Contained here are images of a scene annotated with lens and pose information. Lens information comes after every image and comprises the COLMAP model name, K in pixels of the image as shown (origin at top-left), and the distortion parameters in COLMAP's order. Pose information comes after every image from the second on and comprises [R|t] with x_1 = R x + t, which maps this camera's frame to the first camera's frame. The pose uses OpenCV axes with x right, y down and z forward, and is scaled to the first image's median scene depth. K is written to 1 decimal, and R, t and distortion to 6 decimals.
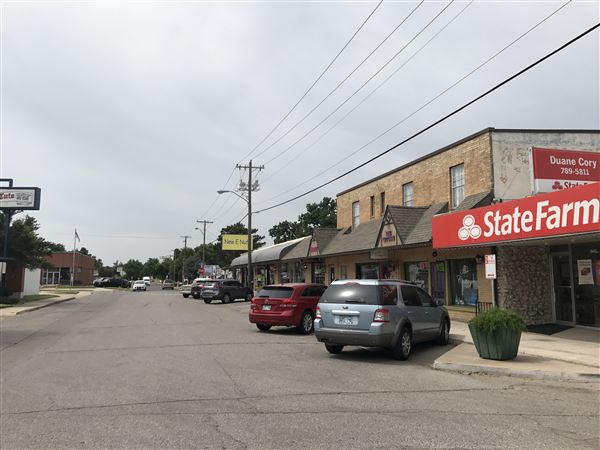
lens RADIAL K [[491.4, 0, 302.5], [0, 491.4, 225.5], [0, 0, 1]] dist [0.003345, -0.002846]
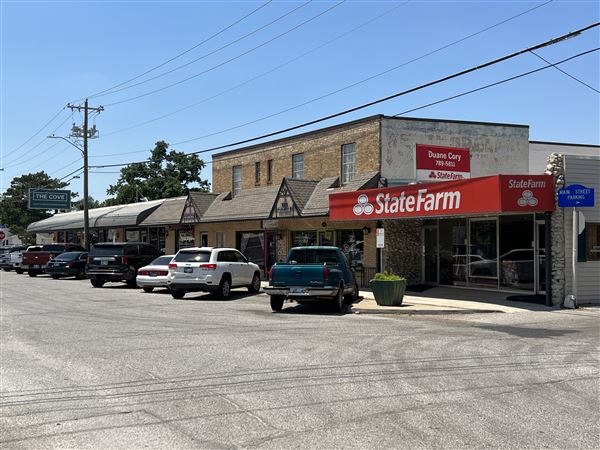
lens RADIAL K [[646.1, 0, 301.3], [0, 646.1, 239.0], [0, 0, 1]] dist [0.046784, -0.020469]
pose [[0.955735, 0.003992, 0.294202, -0.240101], [-0.033066, 0.995031, 0.093914, -0.050853], [-0.292366, -0.099485, 0.951118, -0.410437]]
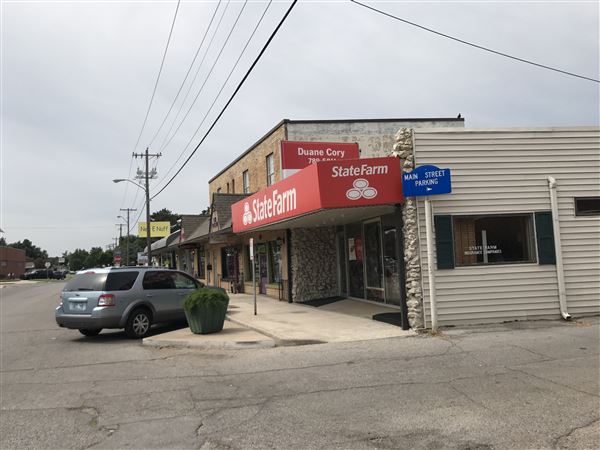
lens RADIAL K [[485.0, 0, 298.0], [0, 485.0, 221.7], [0, 0, 1]] dist [0.016116, -0.012577]
pose [[0.995361, -0.041830, 0.086646, 0.327512], [0.039102, 0.998692, 0.032950, -0.008715], [-0.087911, -0.029410, 0.995694, -0.080955]]
